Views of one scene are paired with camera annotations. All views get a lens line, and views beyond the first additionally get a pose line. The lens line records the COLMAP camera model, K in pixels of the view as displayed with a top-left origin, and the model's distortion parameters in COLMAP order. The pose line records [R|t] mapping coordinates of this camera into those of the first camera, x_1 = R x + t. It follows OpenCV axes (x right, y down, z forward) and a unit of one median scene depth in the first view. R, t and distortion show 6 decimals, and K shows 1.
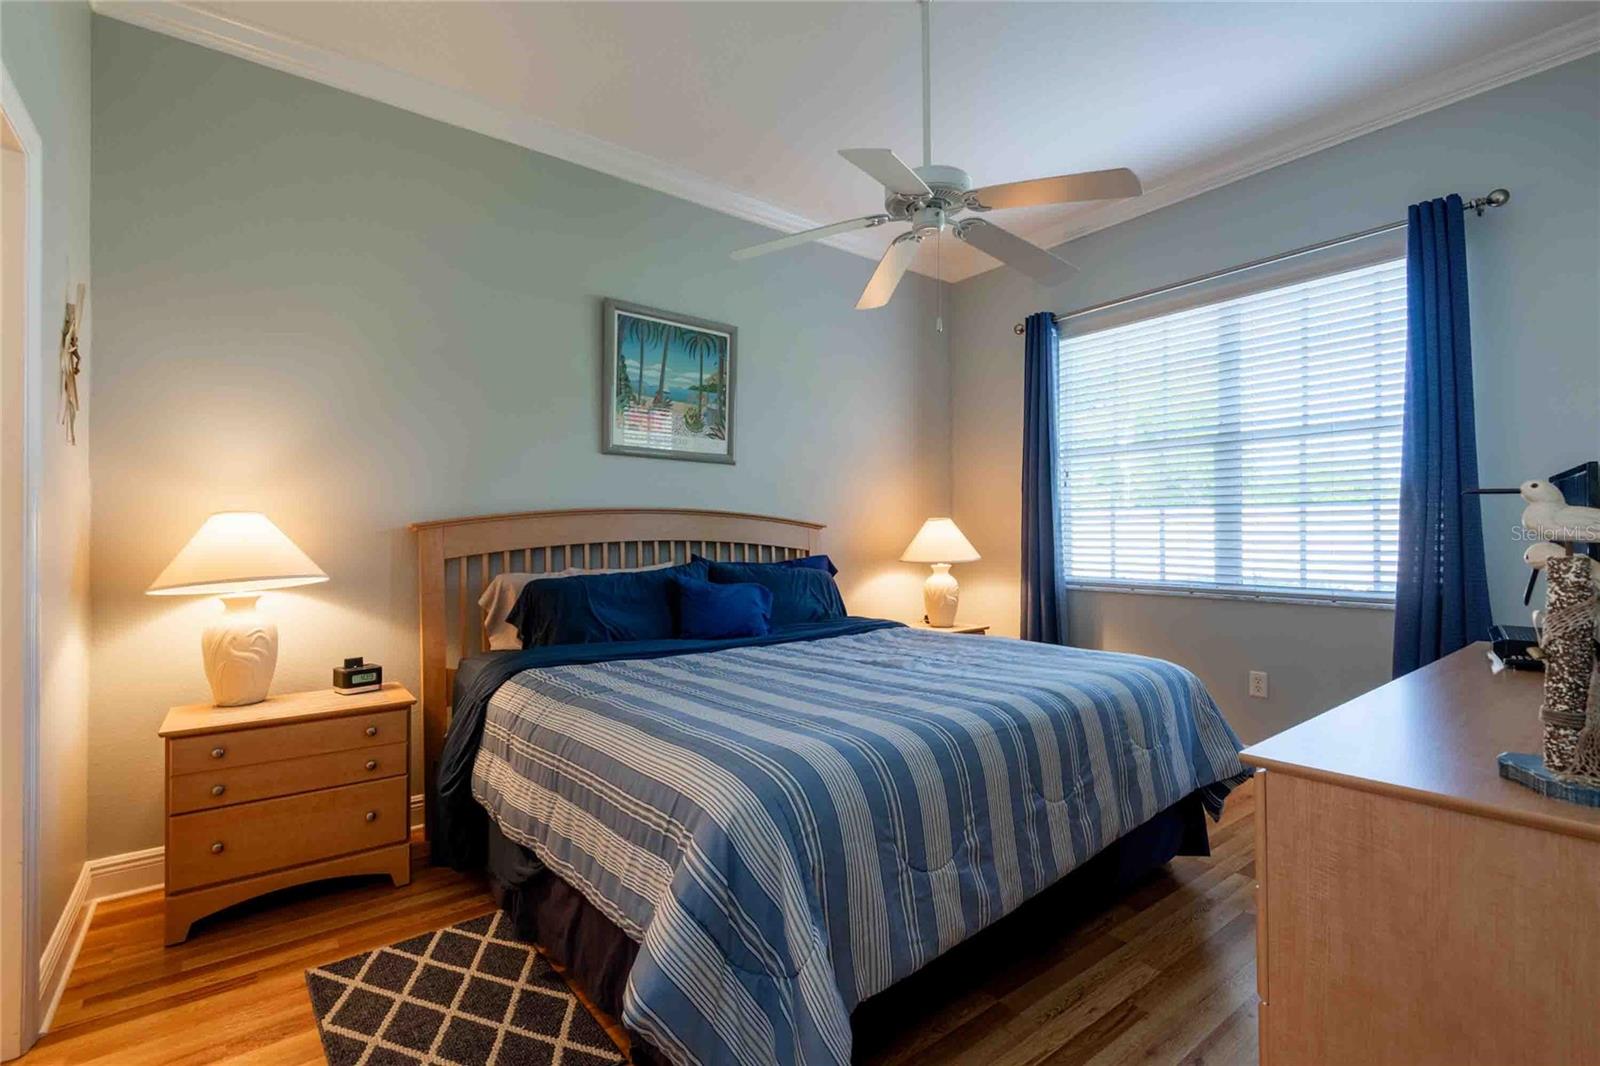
lens RADIAL K [[739.5, 0, 789.5], [0, 739.5, 523.7], [0, 0, 1]] dist [0.028607, -0.015526]
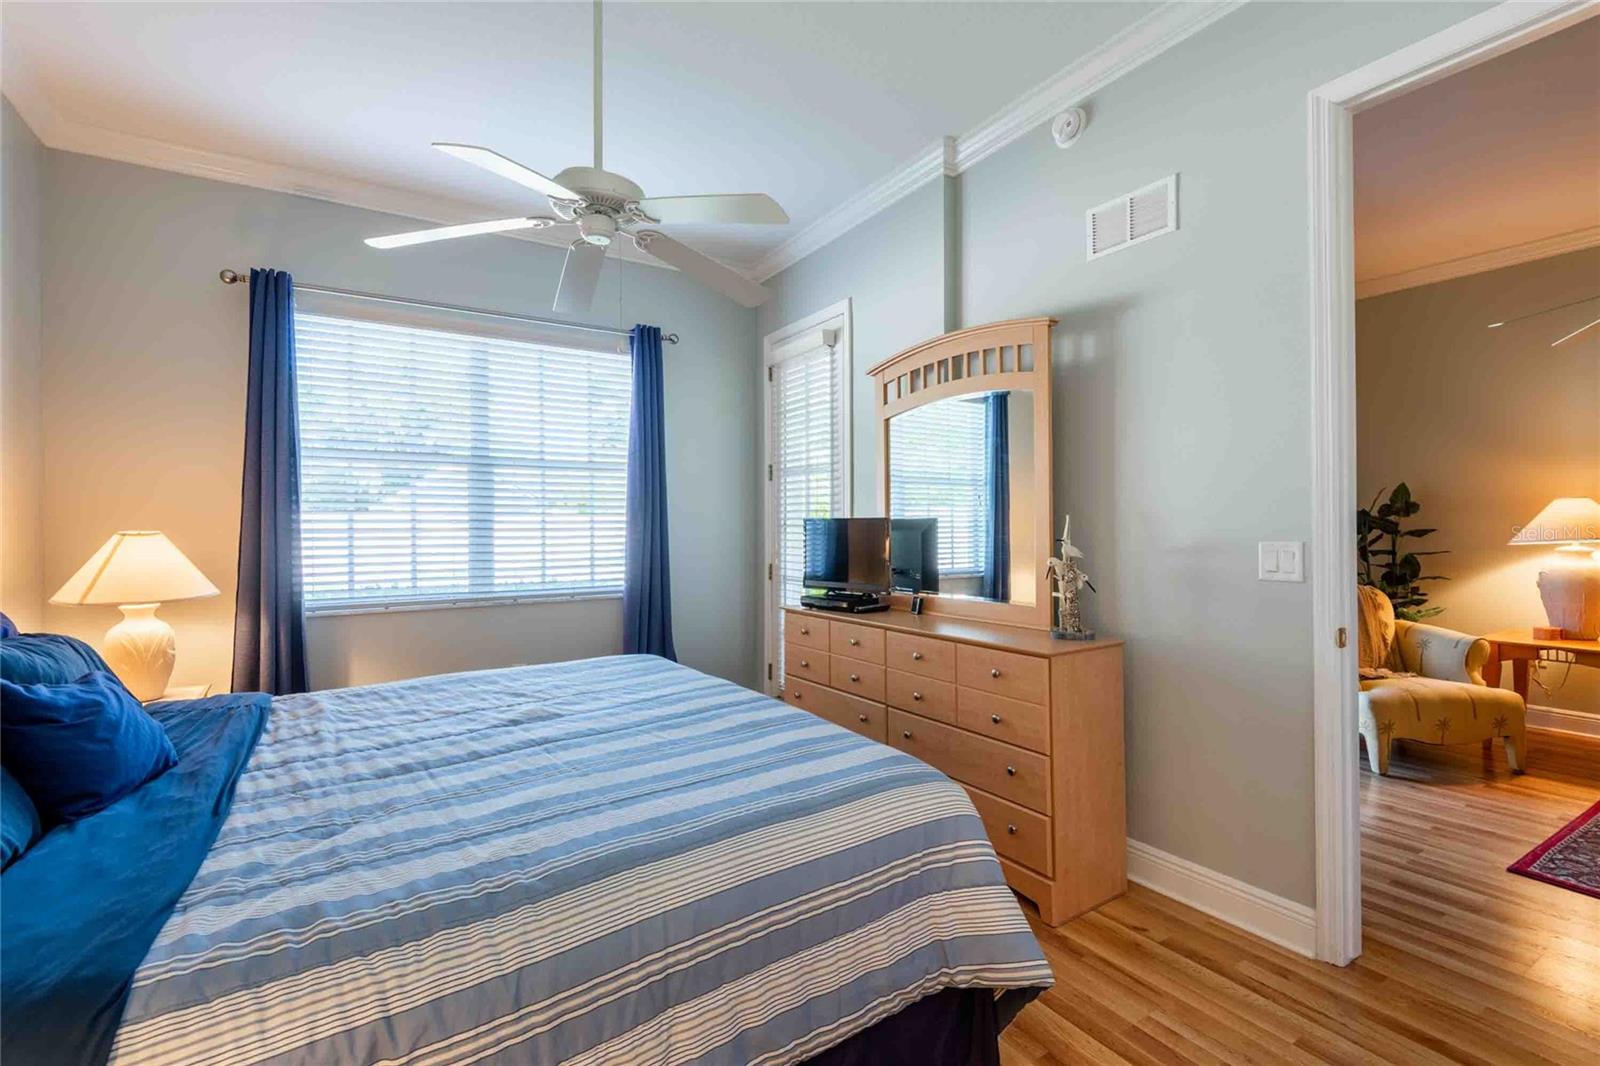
lens RADIAL K [[739.5, 0, 808.7], [0, 739.5, 522.8], [0, 0, 1]] dist [0.028607, -0.015526]
pose [[0.066642, 0.007195, 0.997751, -0.481982], [-0.006283, 0.999957, -0.006791, -0.017774], [-0.997757, -0.005817, 0.066684, 0.443016]]
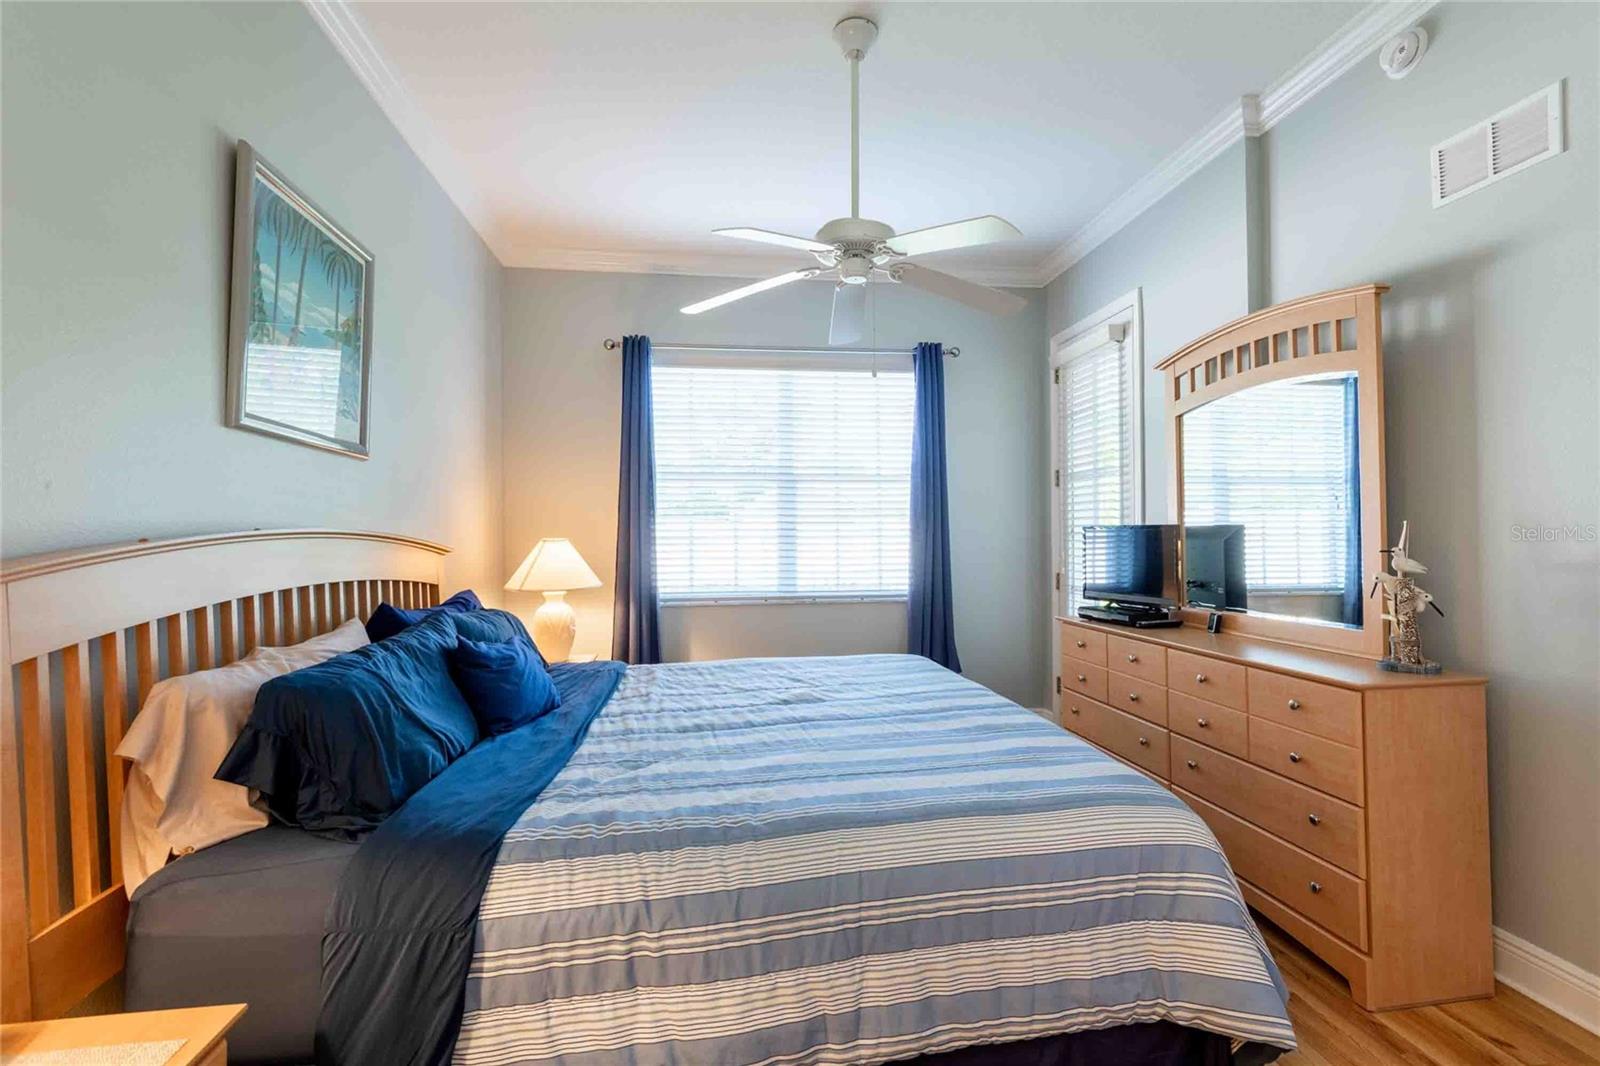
lens RADIAL K [[739.5, 0, 795.7], [0, 739.5, 520.6], [0, 0, 1]] dist [0.028607, -0.015526]
pose [[0.489683, 0.016335, 0.871748, -0.504831], [-0.005061, 0.999861, -0.015893, -0.019691], [-0.871886, 0.003371, 0.489697, 0.371188]]
